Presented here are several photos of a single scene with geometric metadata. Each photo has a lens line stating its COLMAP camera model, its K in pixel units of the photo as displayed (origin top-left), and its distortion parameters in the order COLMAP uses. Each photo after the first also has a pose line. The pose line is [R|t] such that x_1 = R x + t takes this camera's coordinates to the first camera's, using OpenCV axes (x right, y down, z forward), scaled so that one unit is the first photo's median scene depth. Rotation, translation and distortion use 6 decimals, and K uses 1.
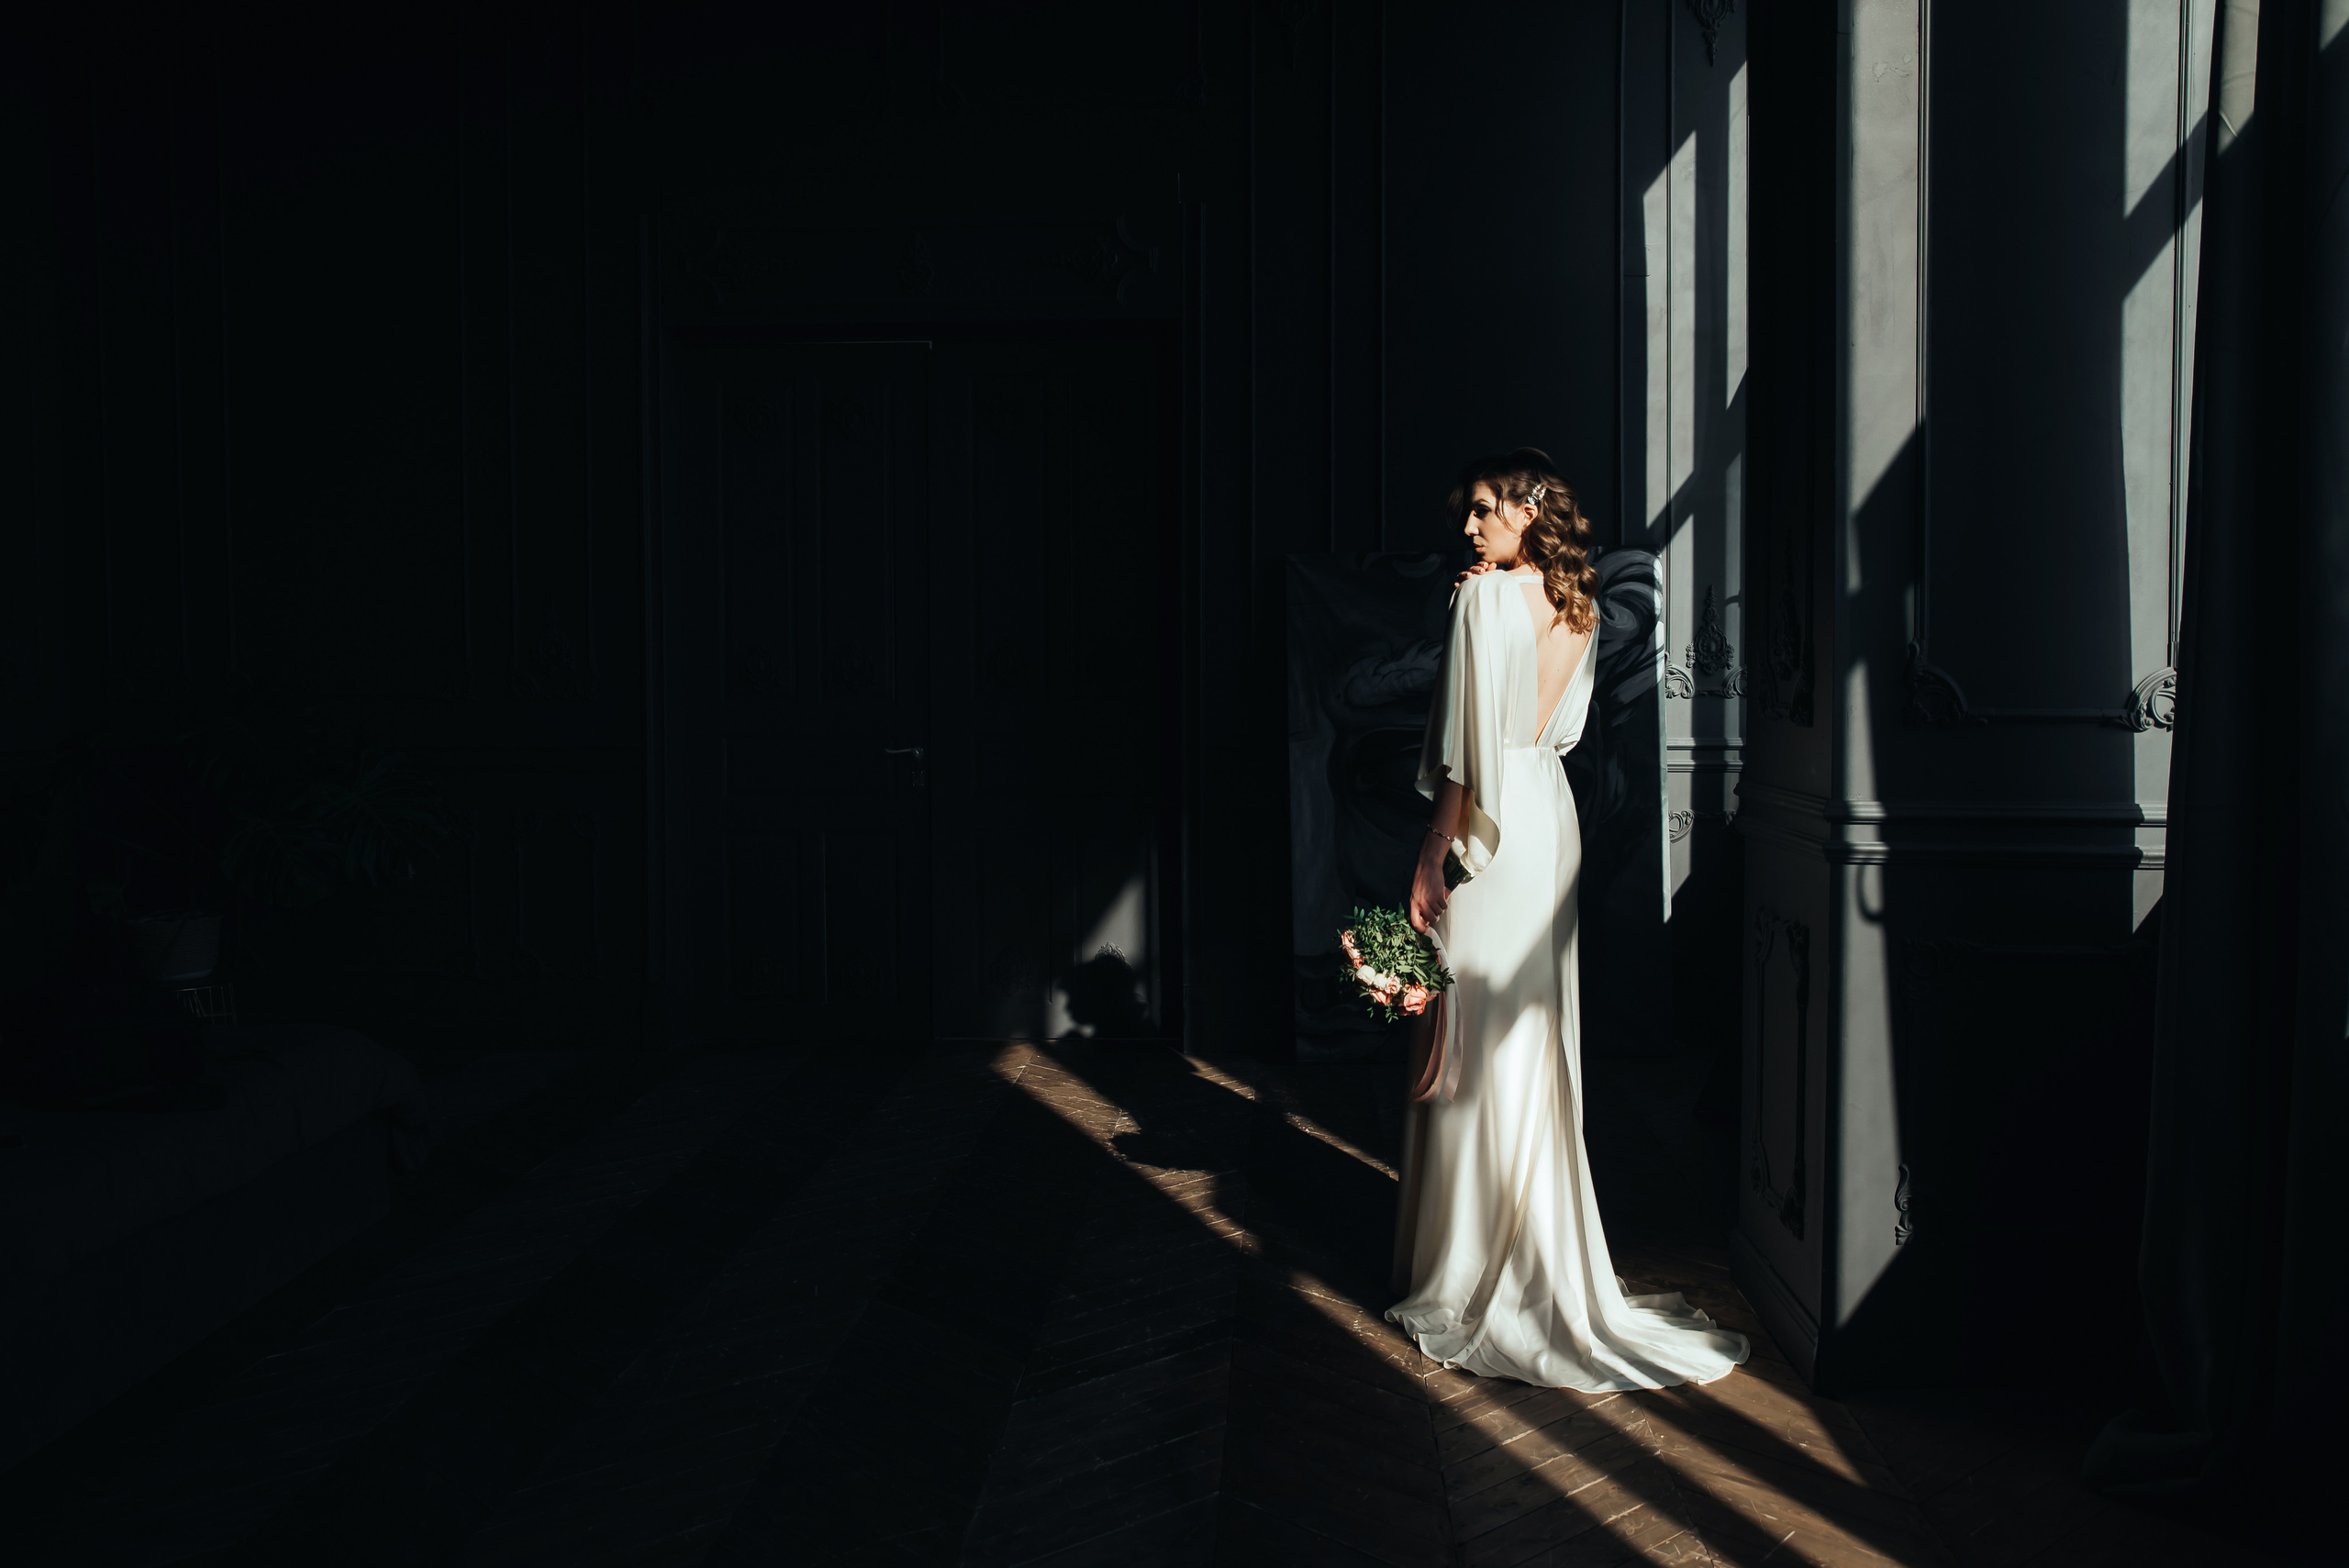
lens RADIAL K [[2192.6, 0, 1188.0], [0, 2192.6, 770.1], [0, 0, 1]] dist [-0.039178, 0.000000]
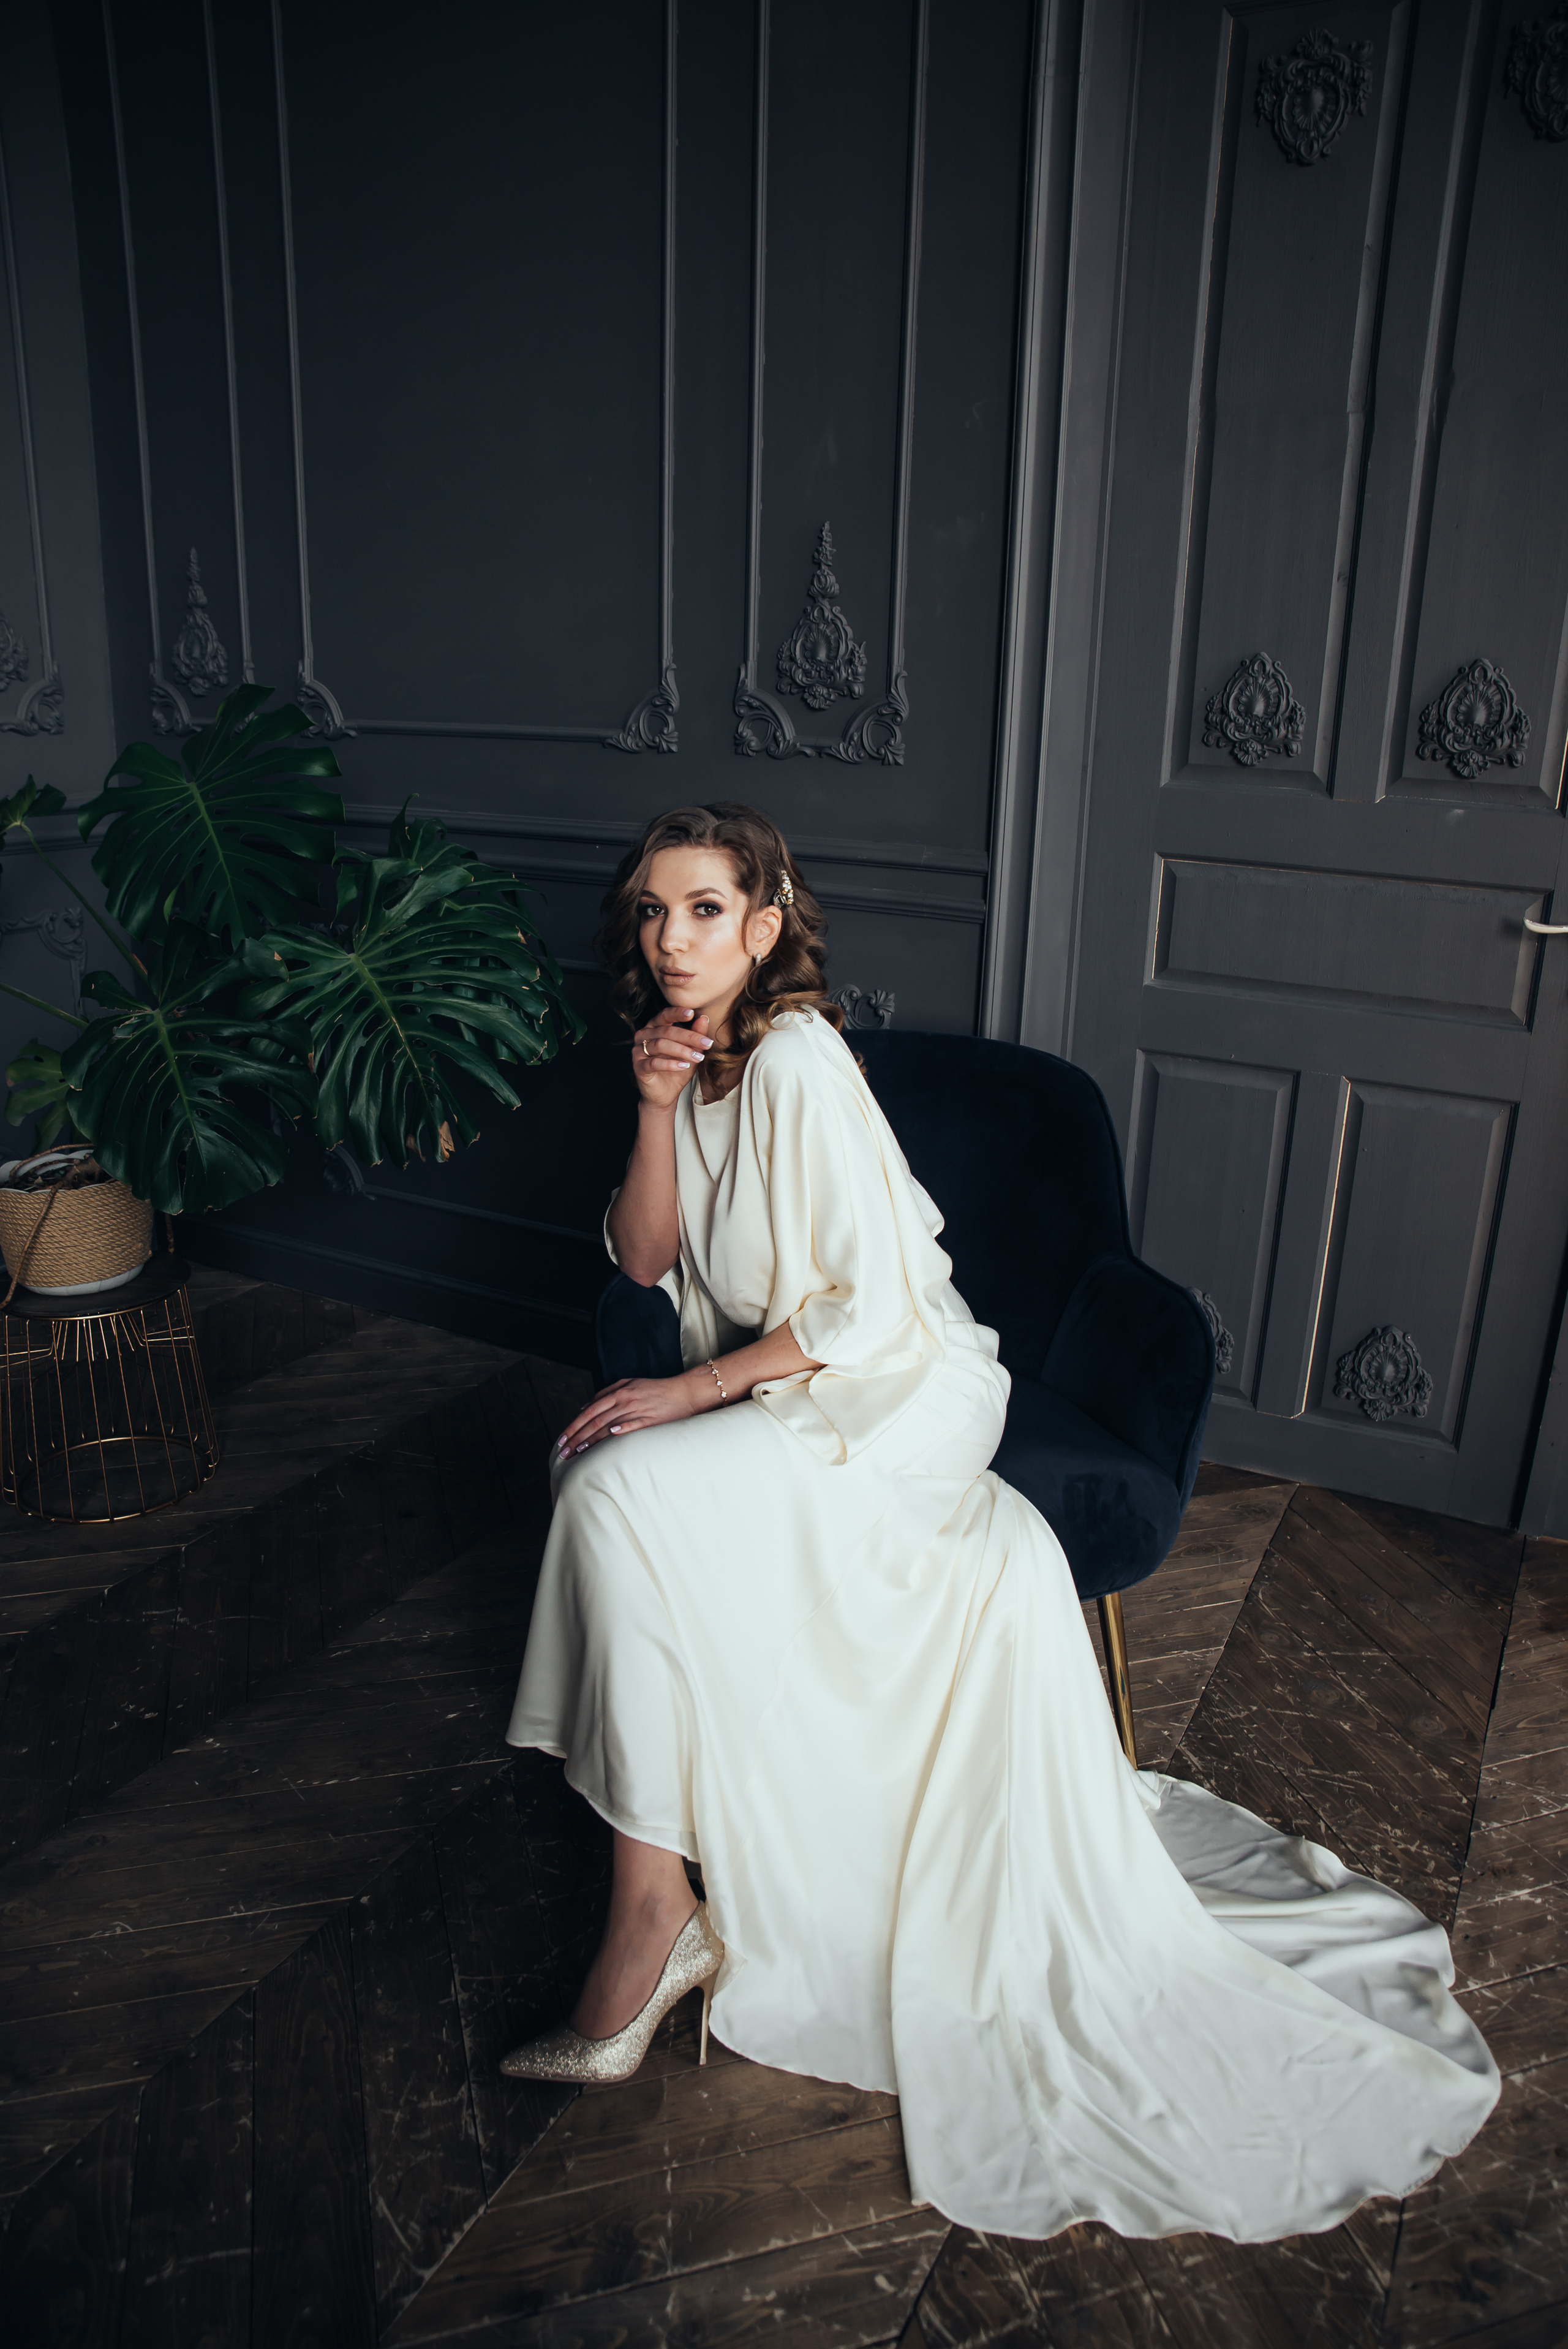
lens RADIAL K [[1591.1, 0, 784.8], [0, 1591.1, 1187.8], [0, 0, 1]] dist [-0.126248, 0.073930]
pose [[0.902304, 0.158196, -0.401025, -0.145880], [-0.053454, 0.964114, 0.260050, -0.031671], [0.427773, -0.213208, 0.878381, 0.688698]]
